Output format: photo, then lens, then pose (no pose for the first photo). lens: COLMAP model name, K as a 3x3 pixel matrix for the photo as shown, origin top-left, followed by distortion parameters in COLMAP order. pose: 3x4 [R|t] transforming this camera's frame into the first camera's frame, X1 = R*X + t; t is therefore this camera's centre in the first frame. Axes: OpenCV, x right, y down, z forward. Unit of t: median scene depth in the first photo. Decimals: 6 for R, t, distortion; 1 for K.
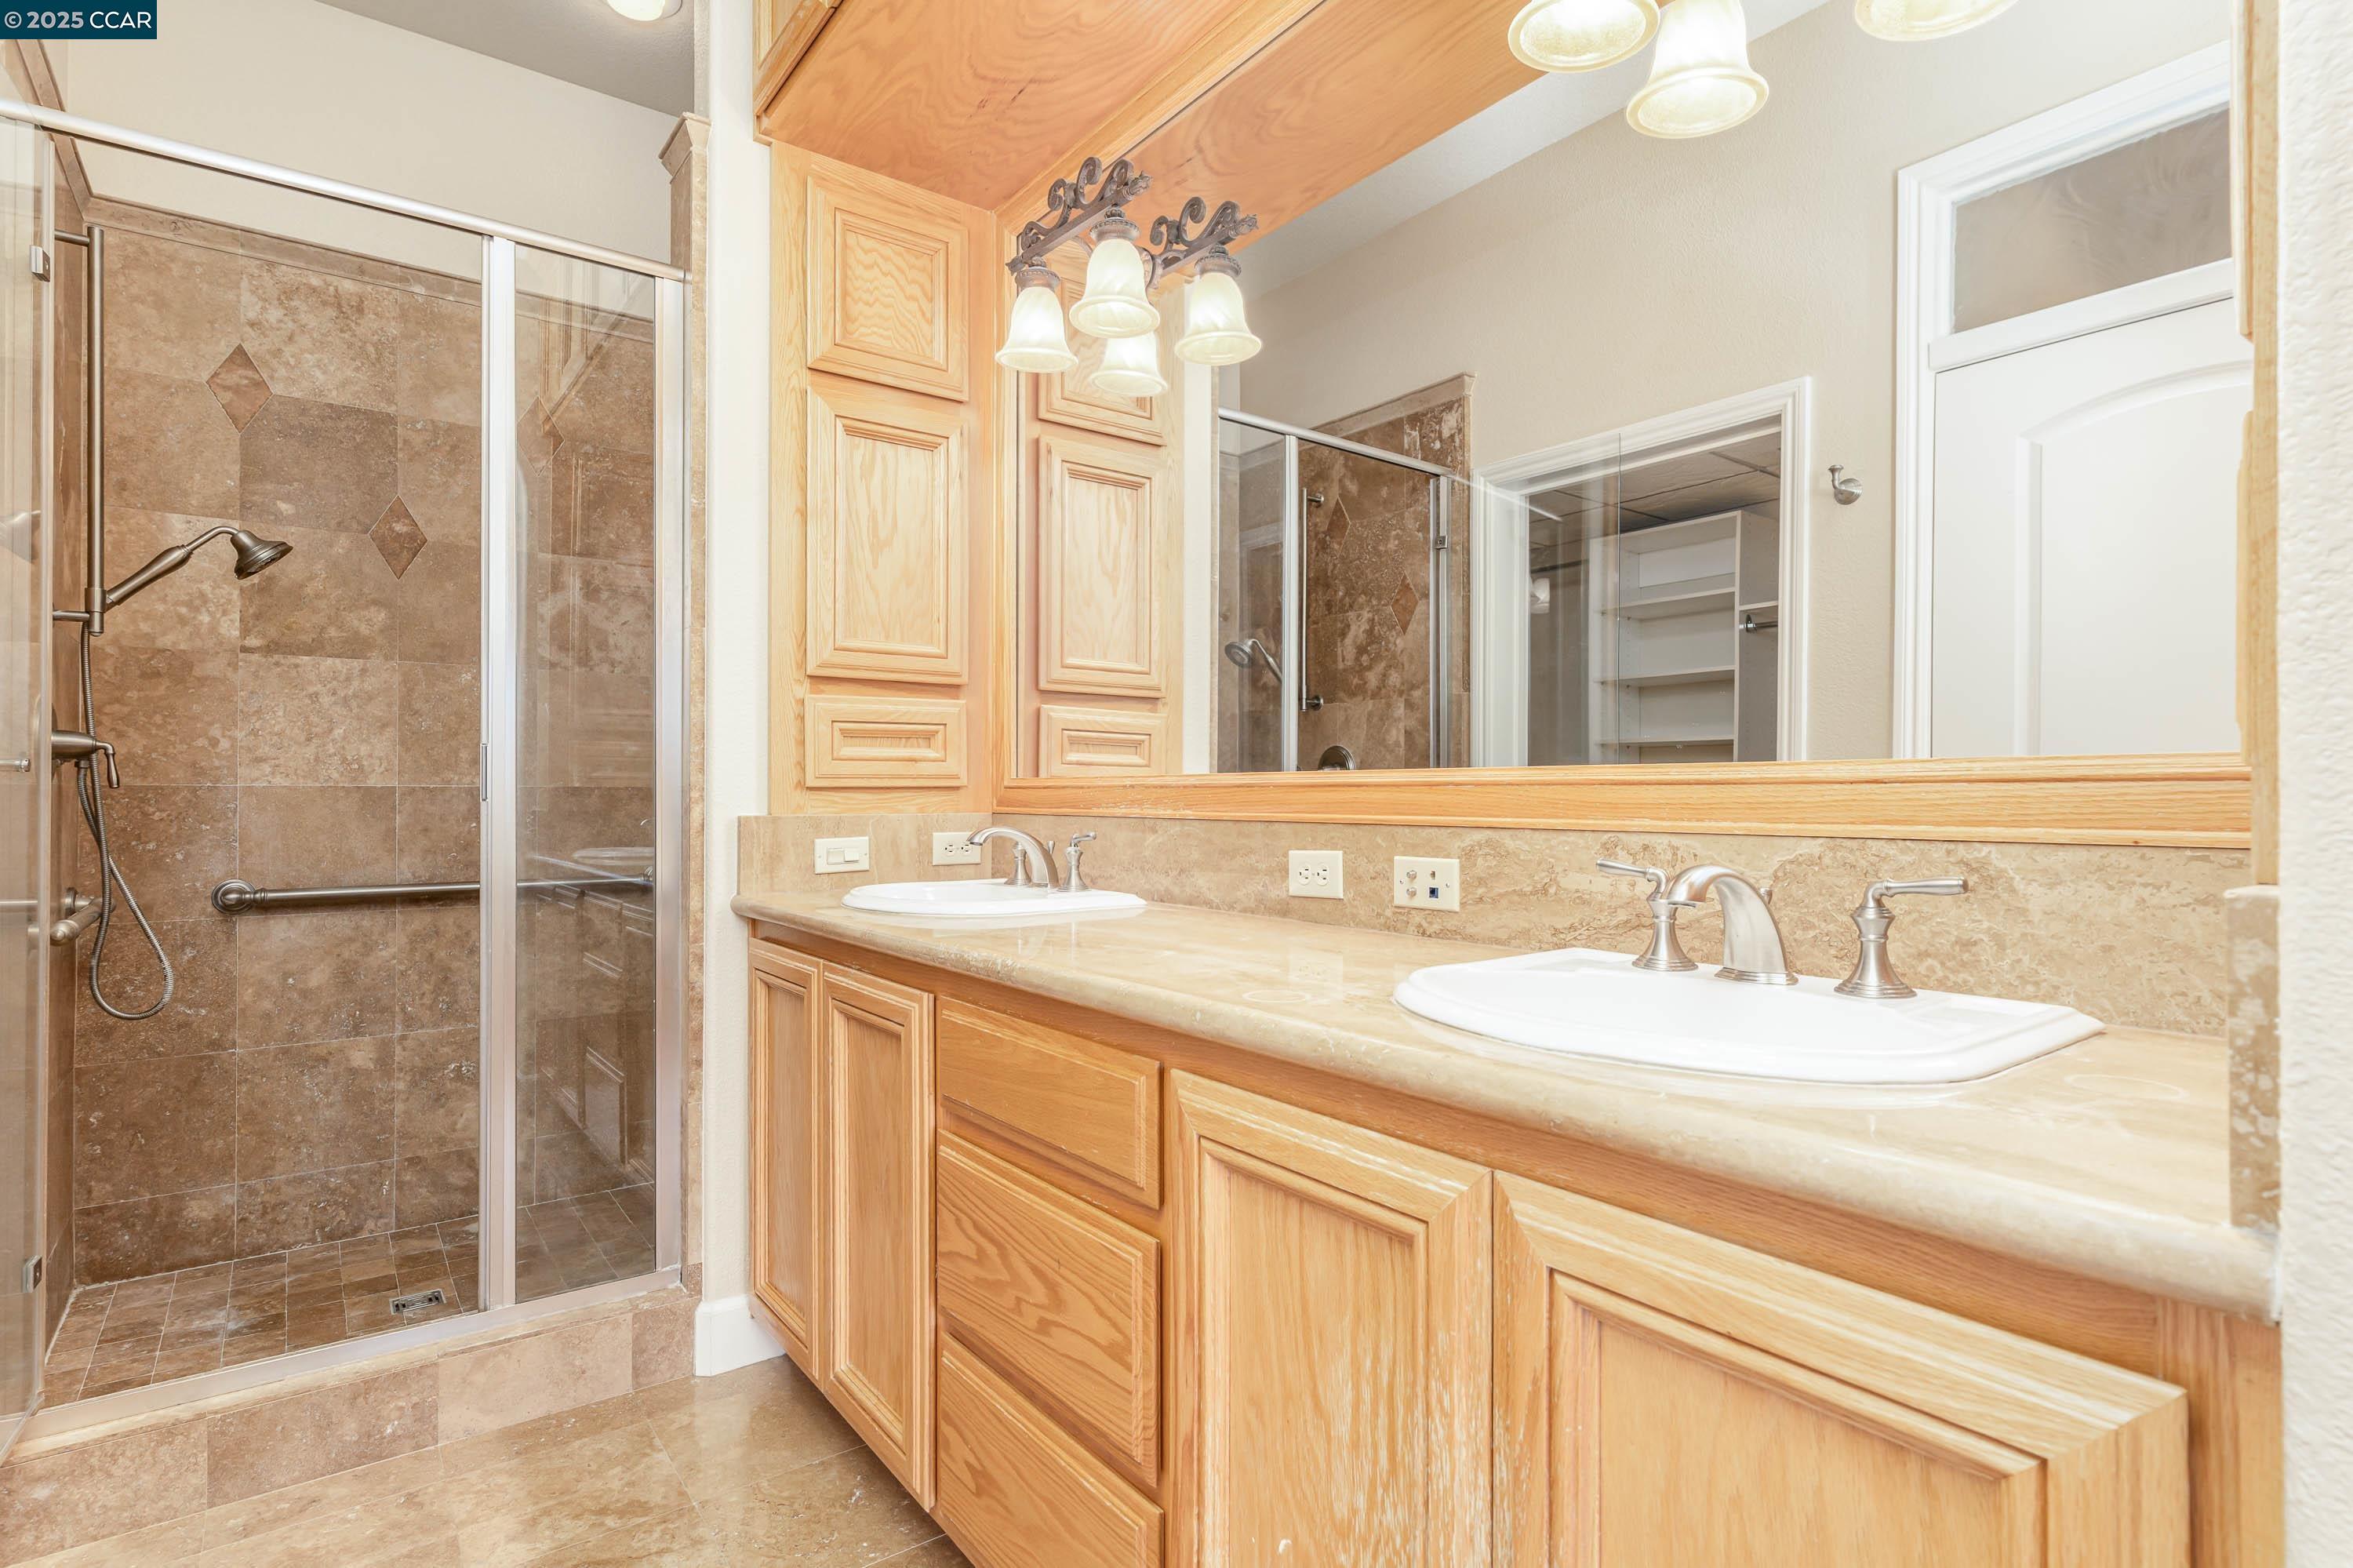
lens RADIAL K [[1184.5, 0, 1174.7], [0, 1184.5, 790.9], [0, 0, 1]] dist [0.002238, 0.000048]
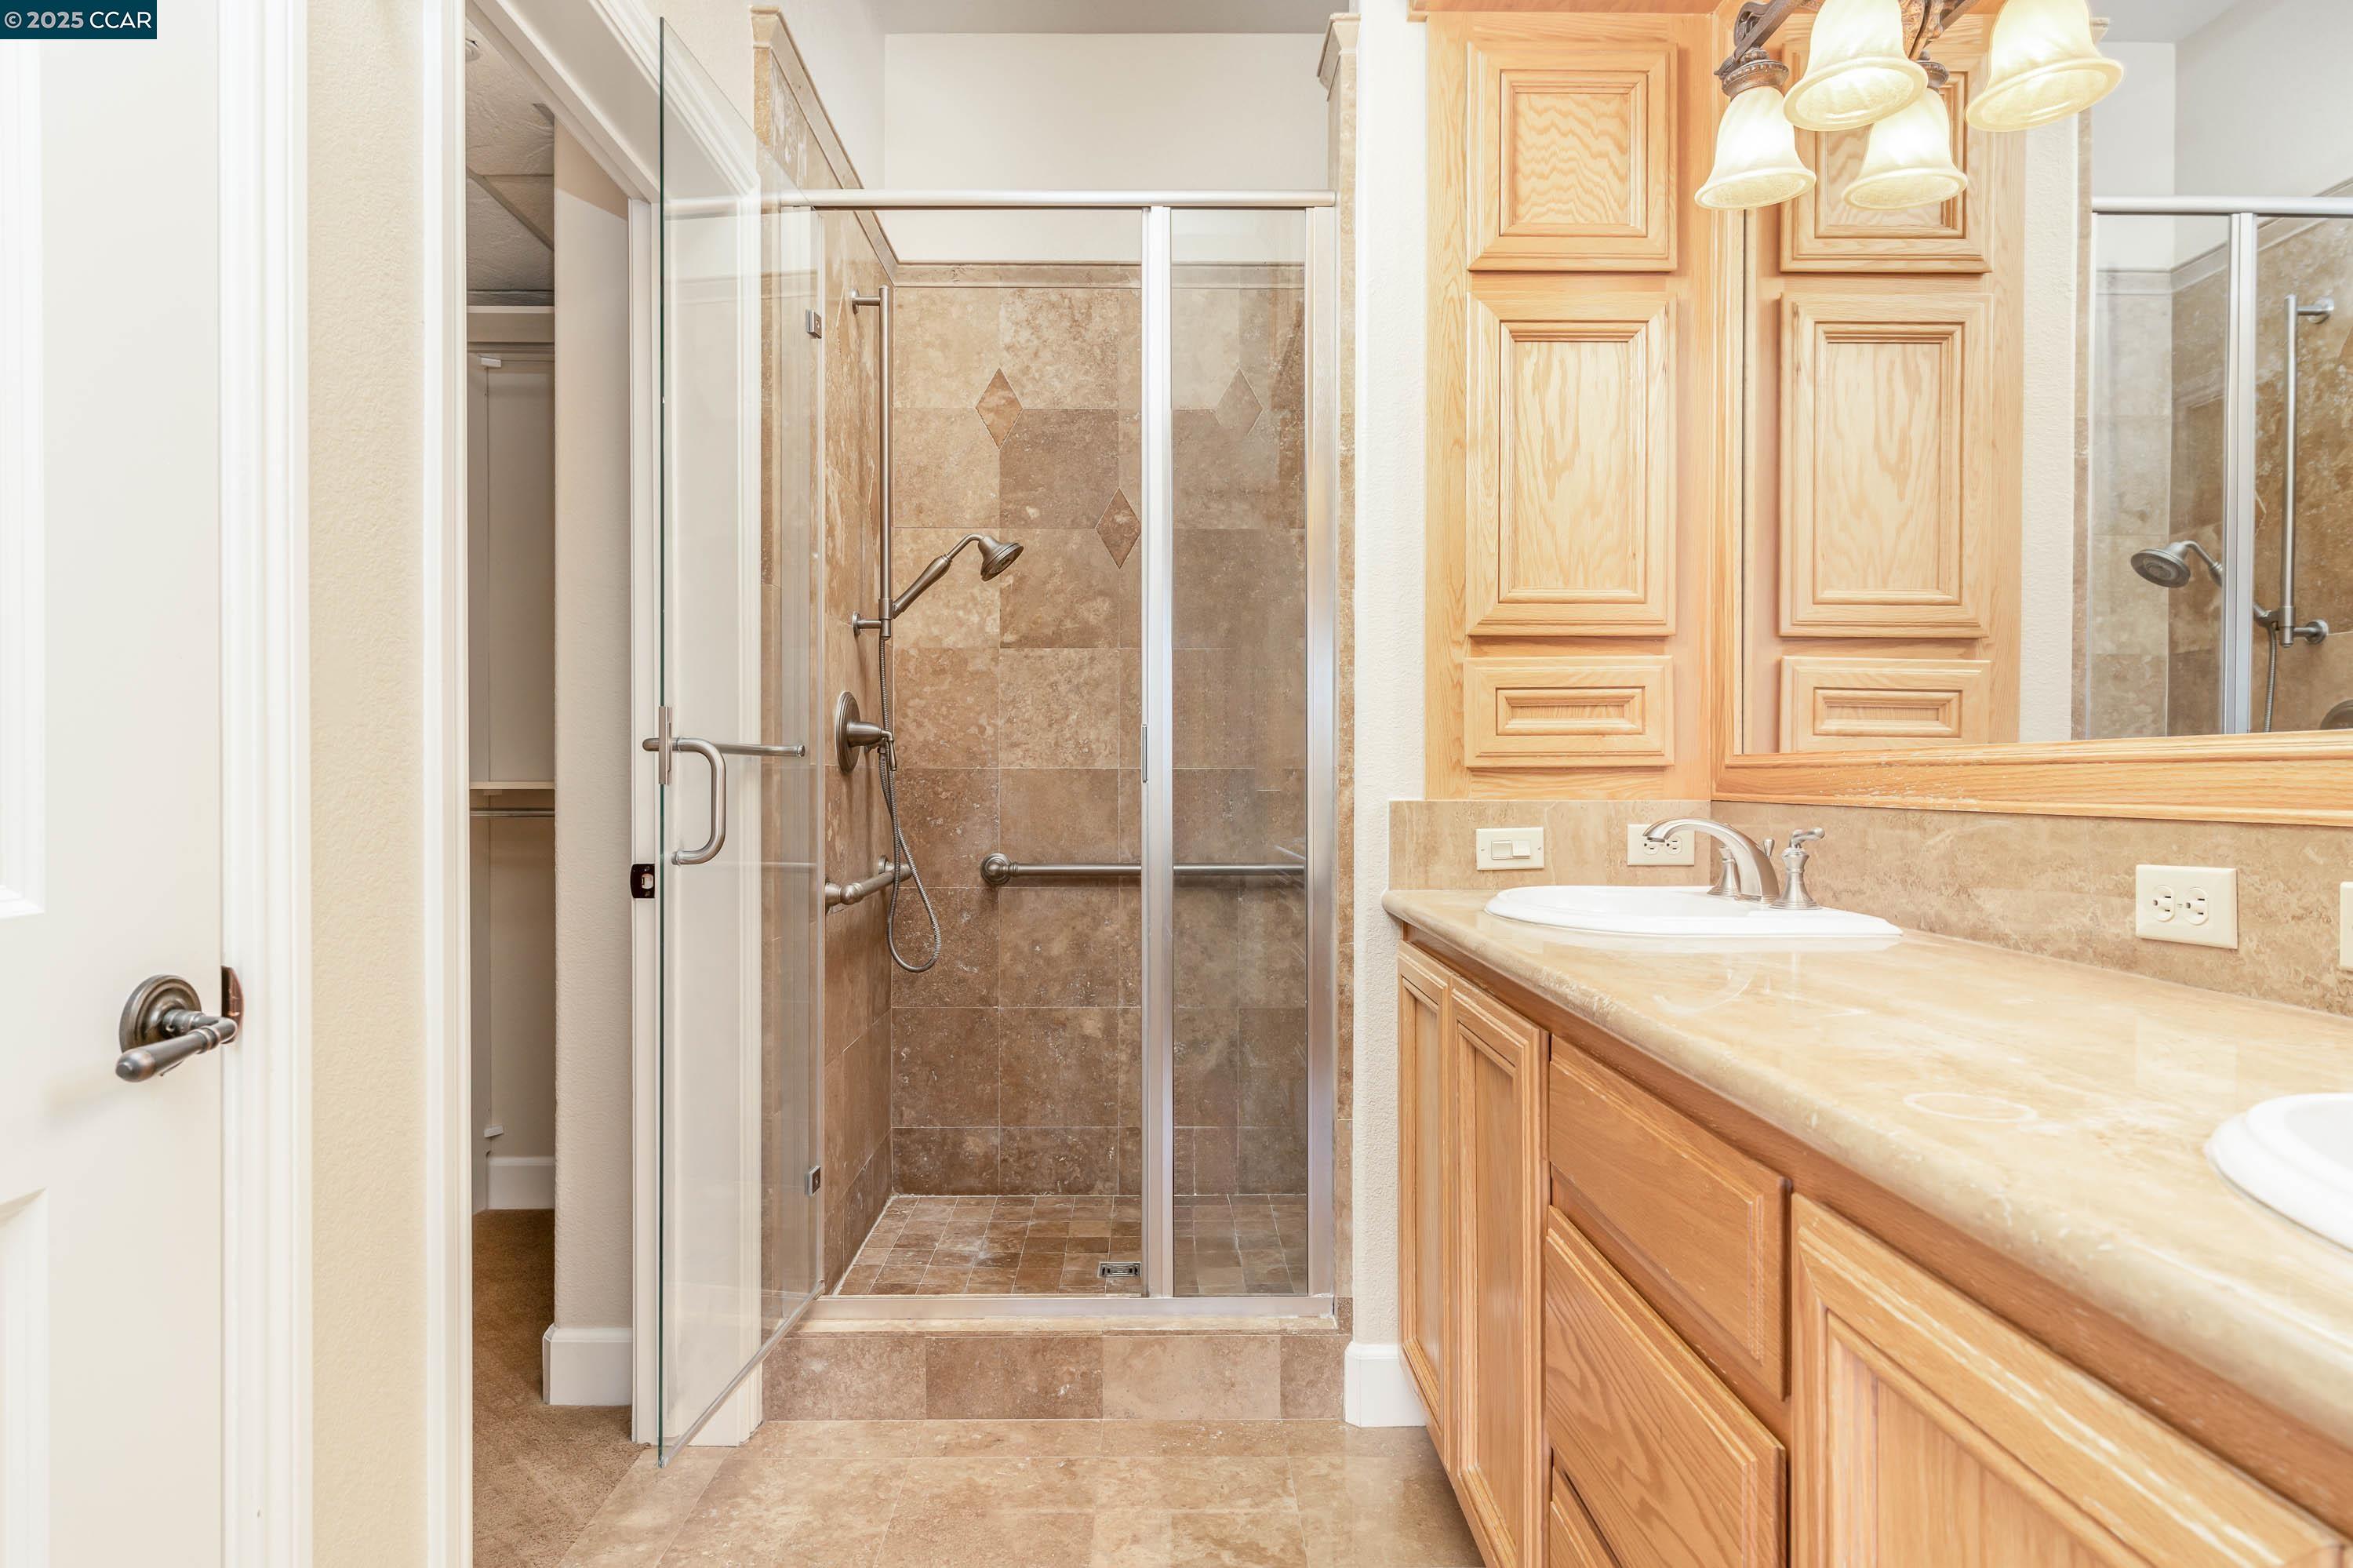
lens RADIAL K [[1325.4, 0, 1169.2], [0, 1325.4, 787.7], [0, 0, 1]] dist [0.000029, 0.004756]
pose [[0.806697, 0.004560, -0.590948, 0.076298], [0.001166, 0.999956, 0.009307, 0.002220], [0.590965, -0.008197, 0.806656, 0.106566]]
